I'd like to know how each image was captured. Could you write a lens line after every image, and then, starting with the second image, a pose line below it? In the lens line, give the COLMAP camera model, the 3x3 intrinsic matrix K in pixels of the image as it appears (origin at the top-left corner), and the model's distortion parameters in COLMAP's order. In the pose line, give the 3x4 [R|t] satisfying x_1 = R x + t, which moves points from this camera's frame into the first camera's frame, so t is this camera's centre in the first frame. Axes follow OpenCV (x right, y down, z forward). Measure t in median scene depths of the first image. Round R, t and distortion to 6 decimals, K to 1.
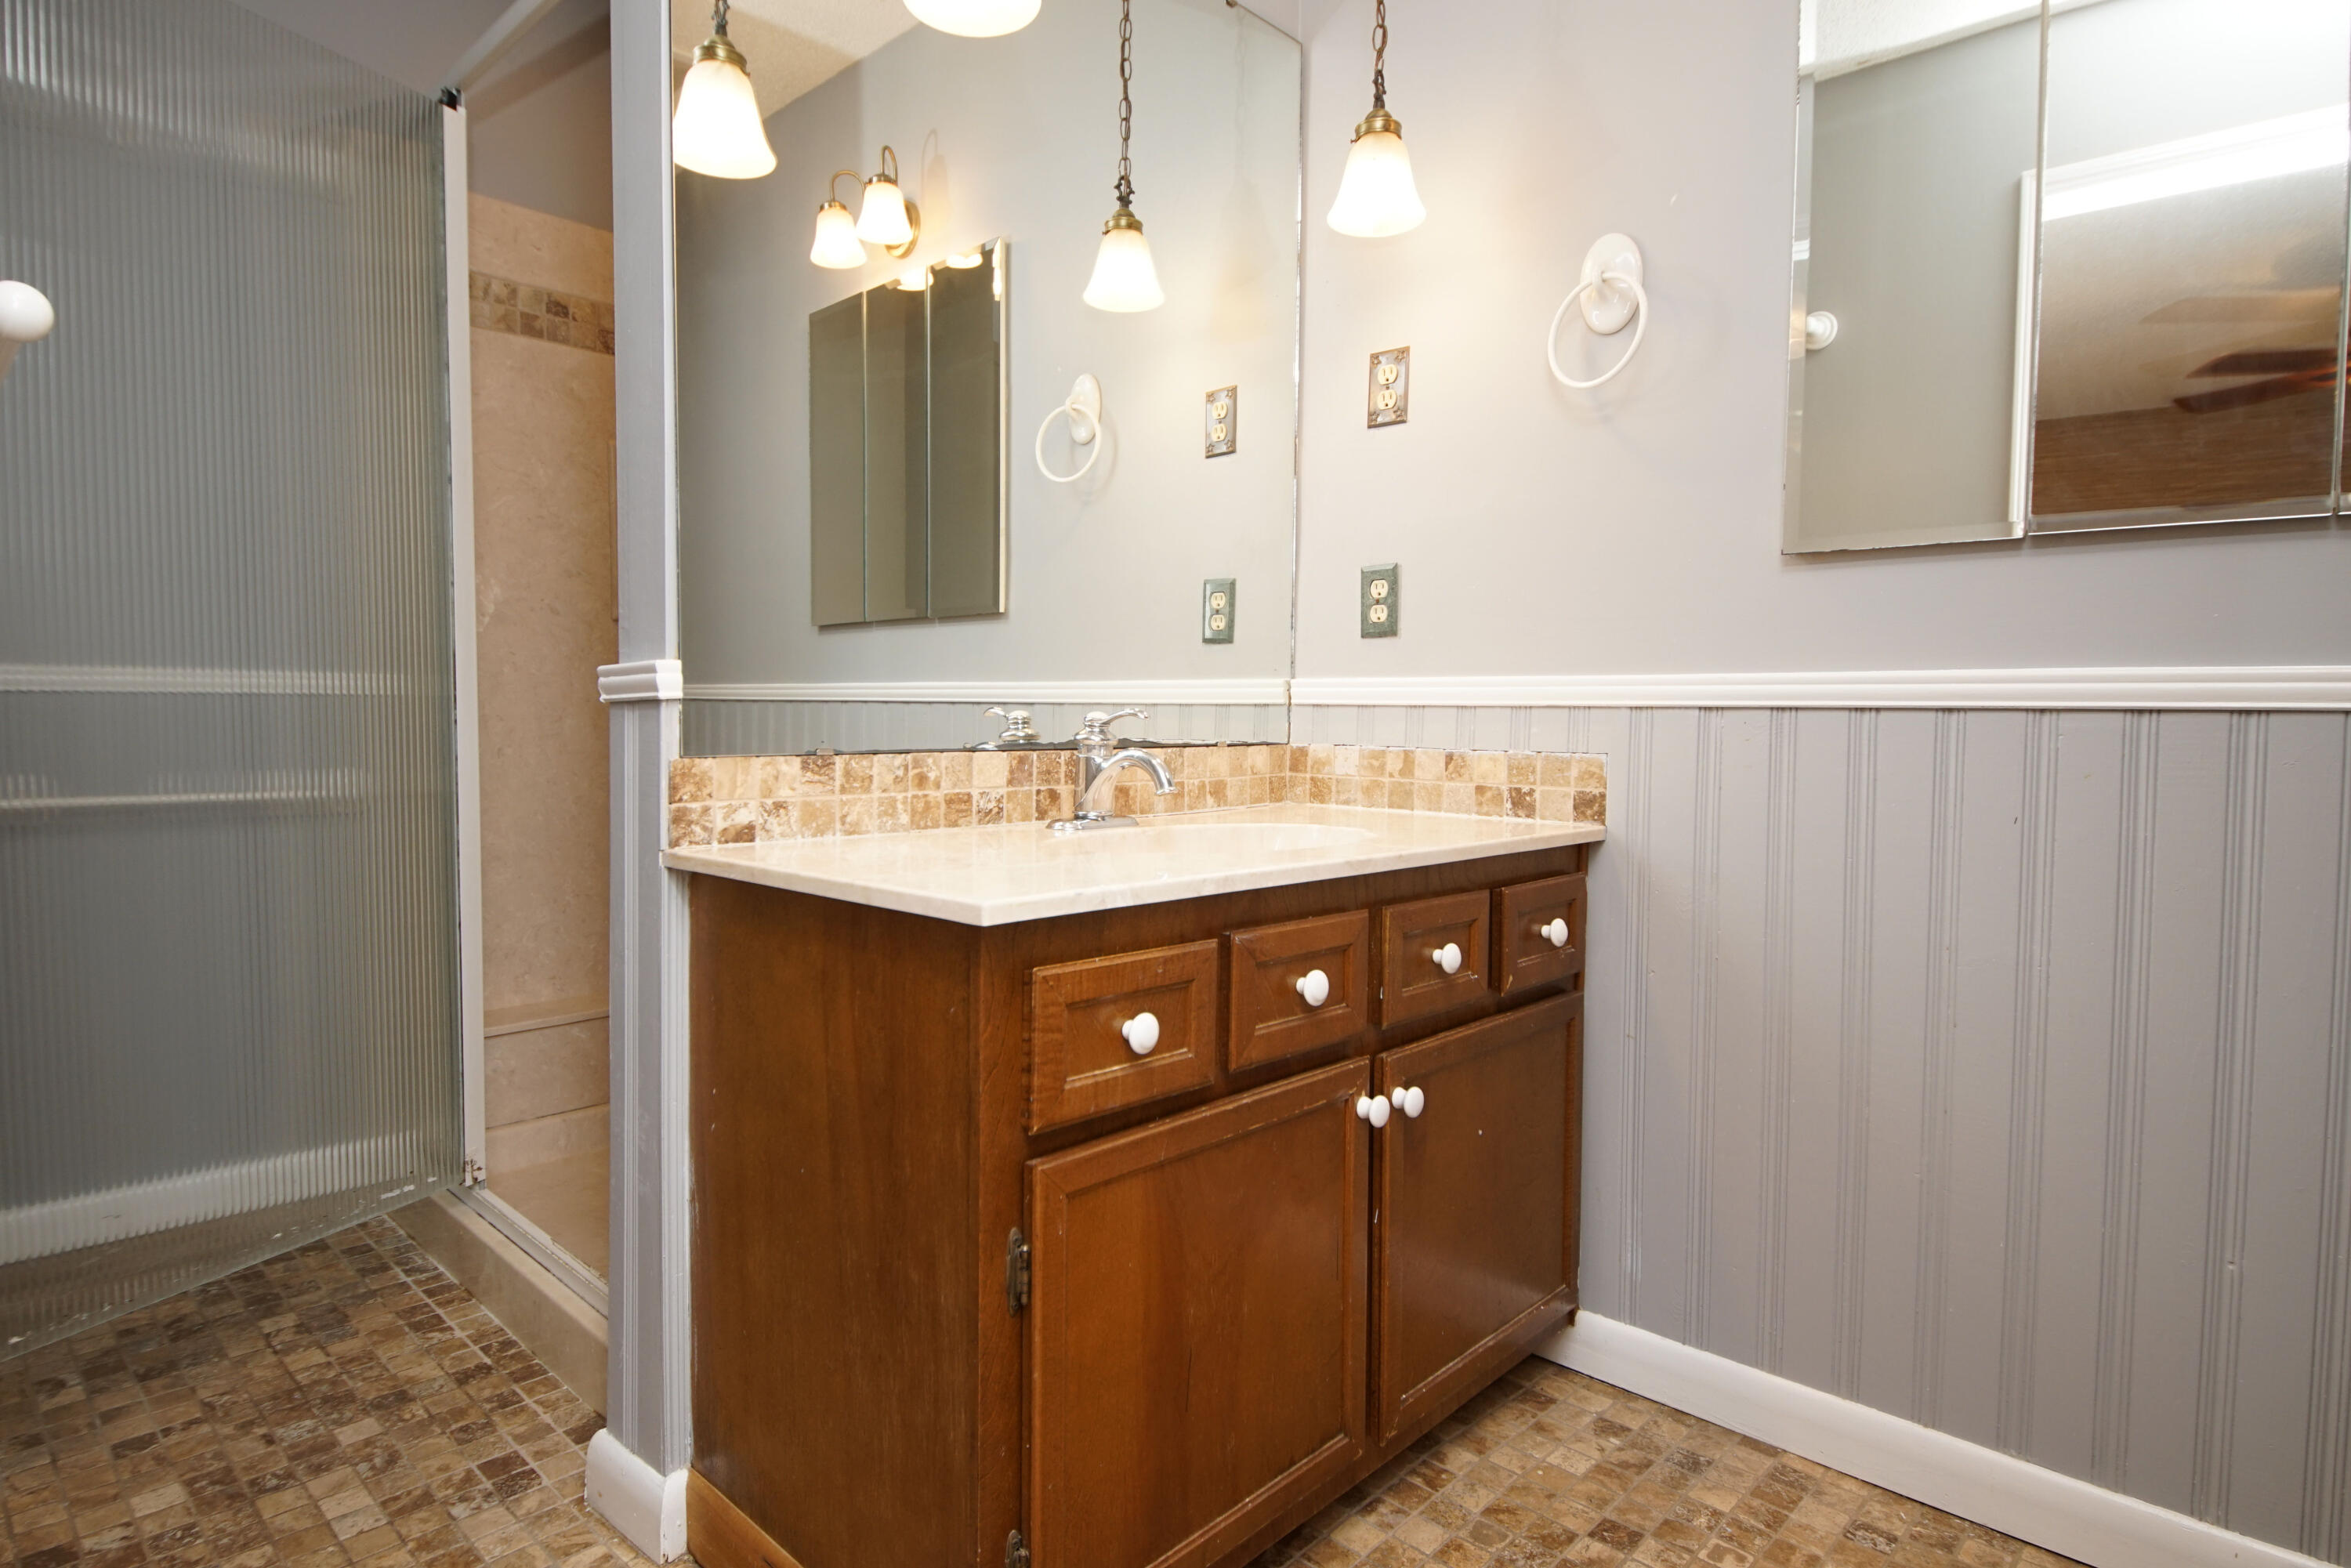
lens RADIAL K [[1241.3, 0, 1175.5], [0, 1241.3, 784.0], [0, 0, 1]] dist [0.024622, -0.009465]
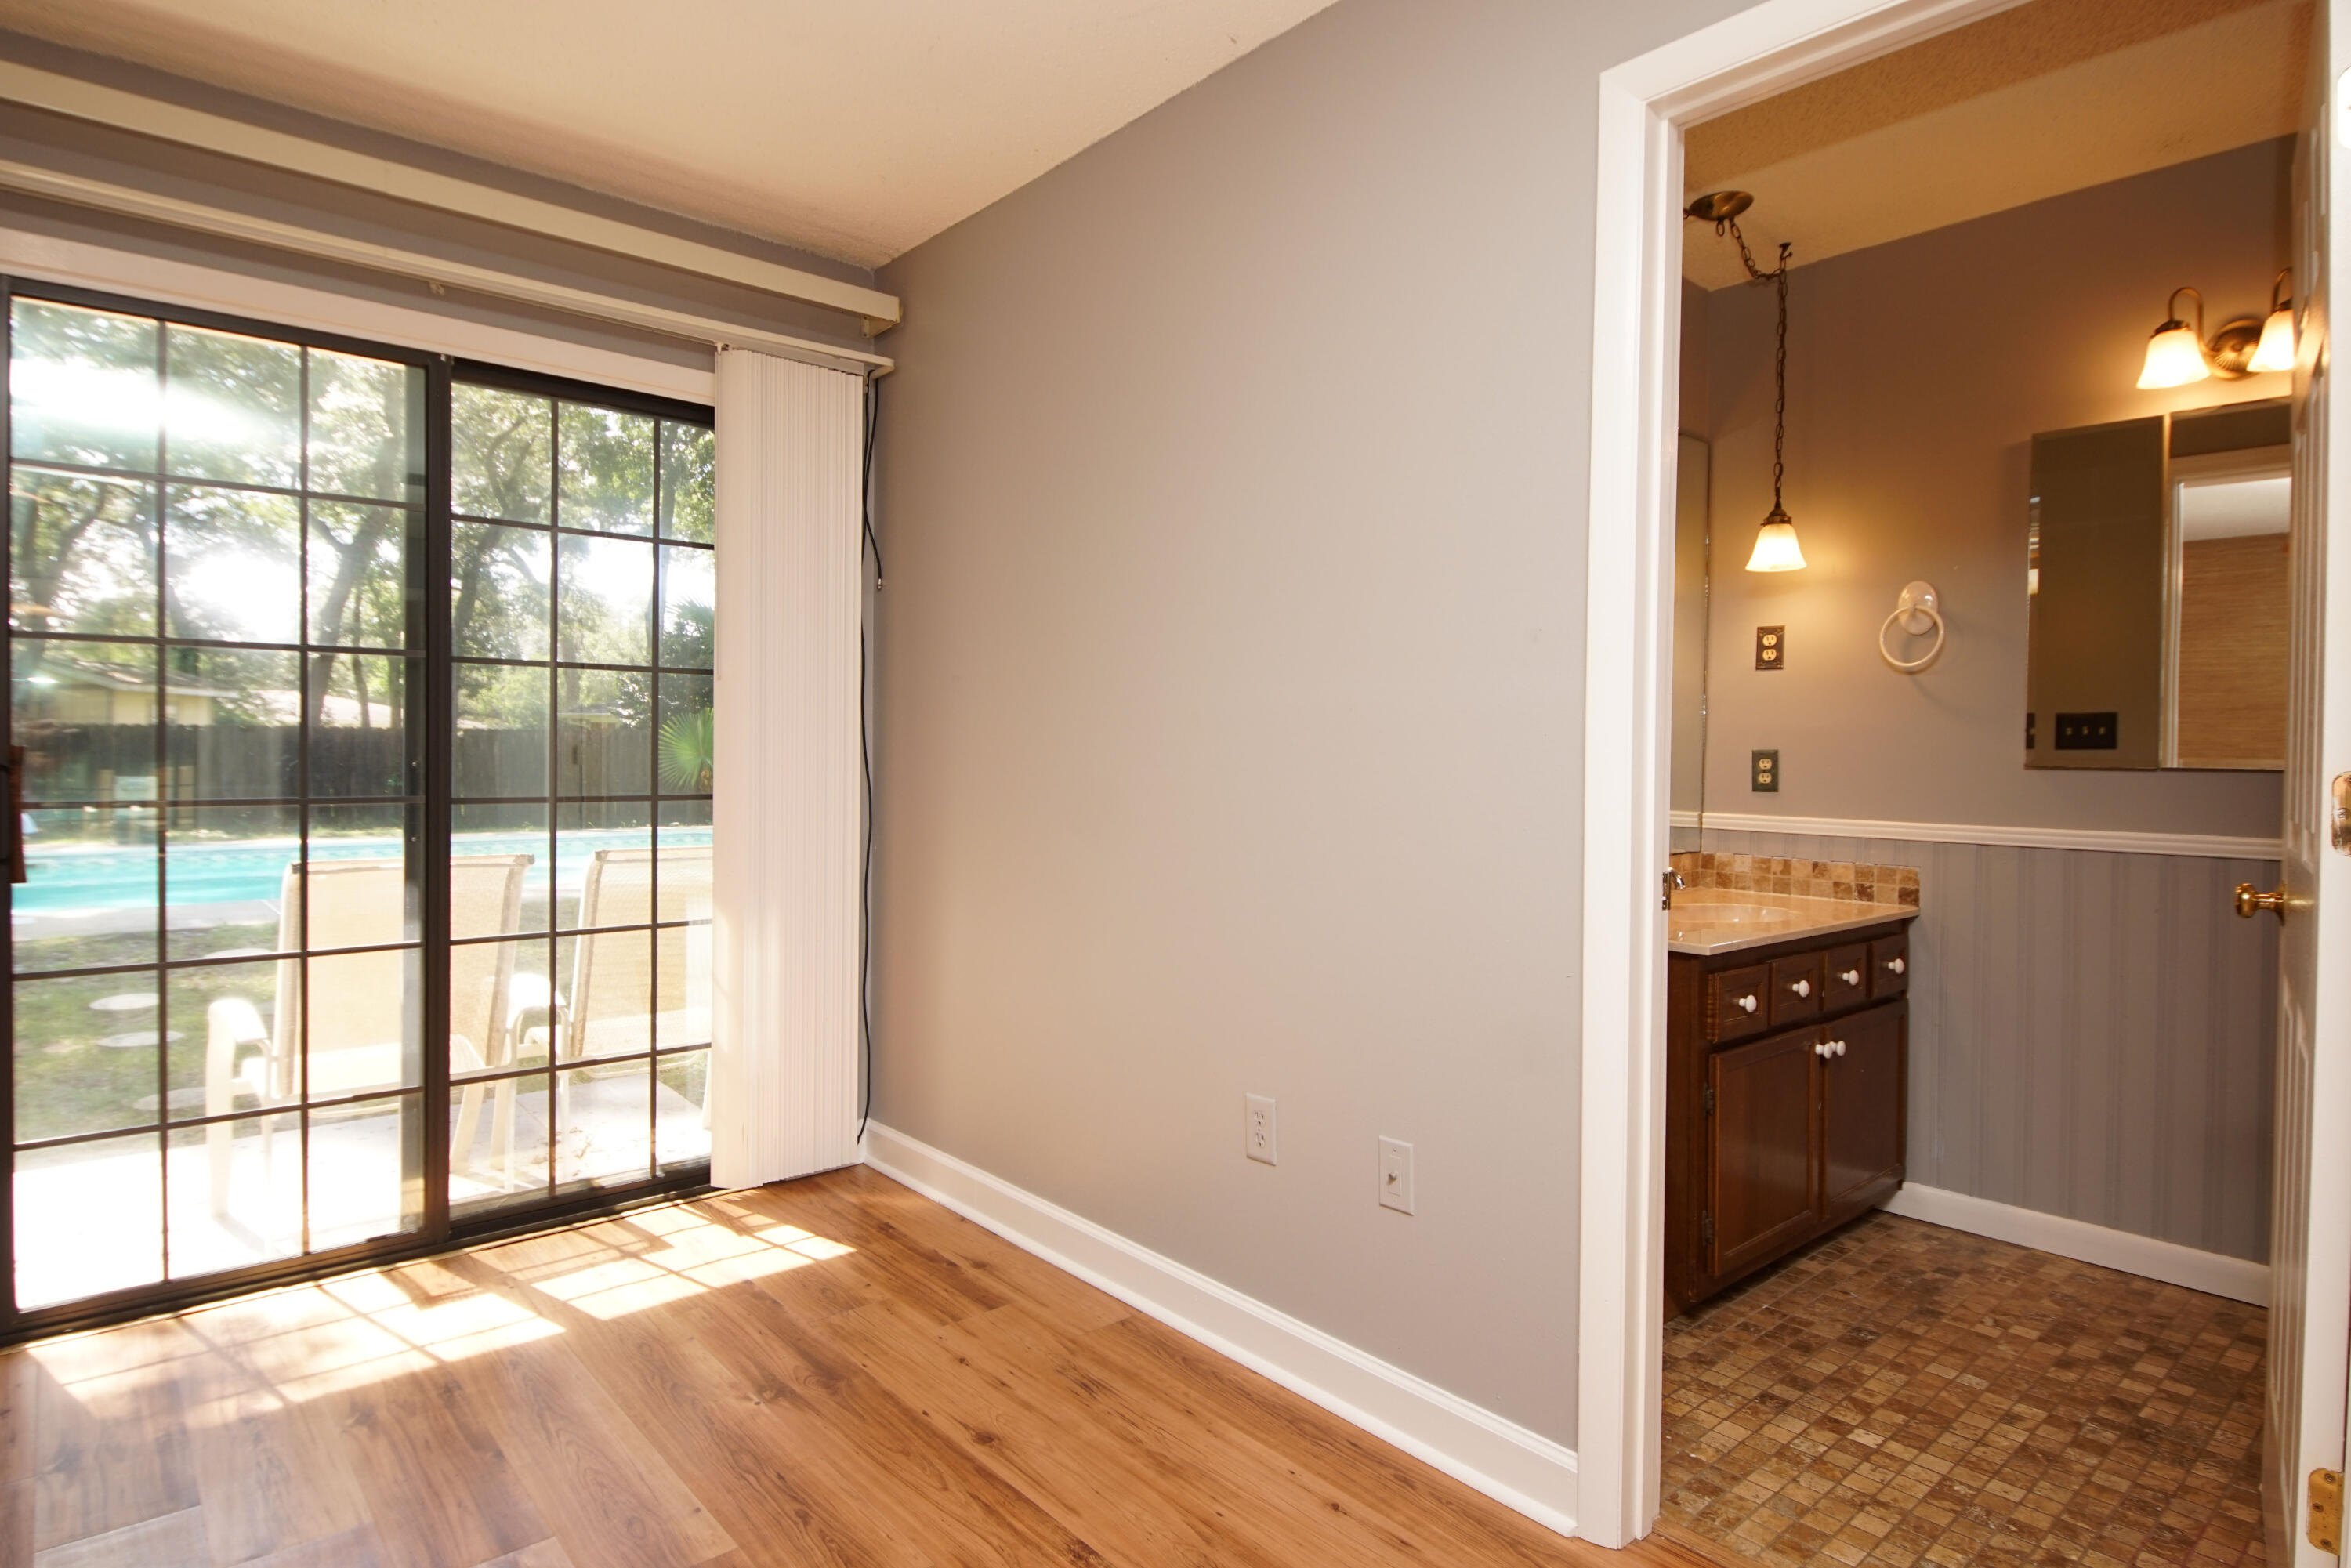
lens RADIAL K [[1246.3, 0, 1164.8], [0, 1246.3, 783.0], [0, 0, 1]] dist [-0.000243, -0.000174]
pose [[0.994458, 0.001133, -0.105132, -0.532926], [-0.004370, 0.999523, -0.030567, -0.083639], [0.105047, 0.030857, 0.993988, -0.880997]]
